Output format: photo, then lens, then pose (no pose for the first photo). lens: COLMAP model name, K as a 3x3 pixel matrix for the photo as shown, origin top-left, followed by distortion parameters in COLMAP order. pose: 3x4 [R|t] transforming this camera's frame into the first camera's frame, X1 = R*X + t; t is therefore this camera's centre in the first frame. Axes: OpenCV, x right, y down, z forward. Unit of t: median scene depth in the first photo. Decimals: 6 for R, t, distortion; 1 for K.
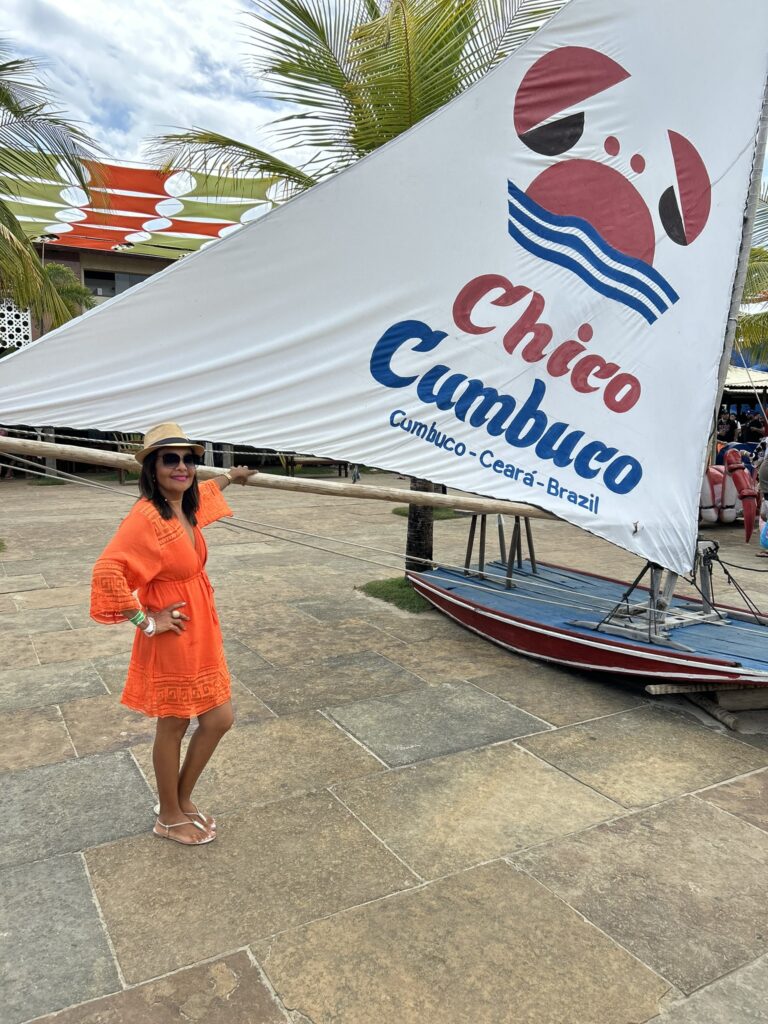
lens RADIAL K [[768.1, 0, 393.9], [0, 768.1, 515.3], [0, 0, 1]] dist [0.044319, -0.051500]
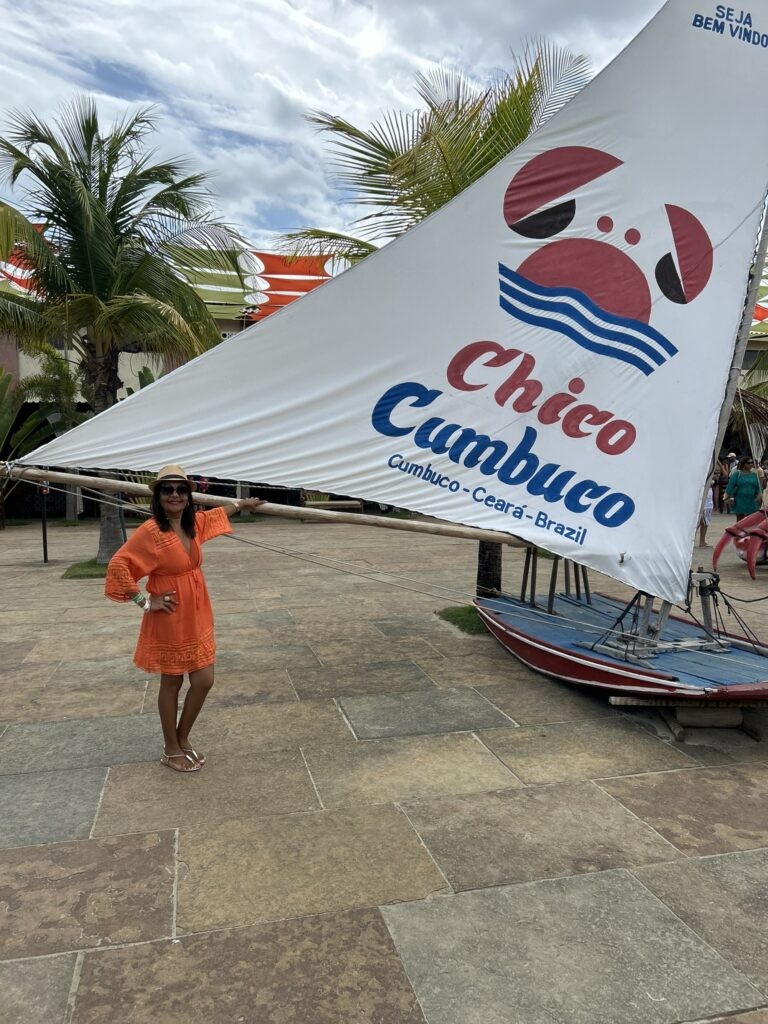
lens RADIAL K [[768.1, 0, 396.7], [0, 768.1, 510.6], [0, 0, 1]] dist [0.044319, -0.051500]
pose [[0.966219, 0.009809, -0.257535, 0.316433], [-0.025882, 0.997917, -0.059095, 0.025057], [0.256418, 0.063764, 0.964460, -0.176497]]
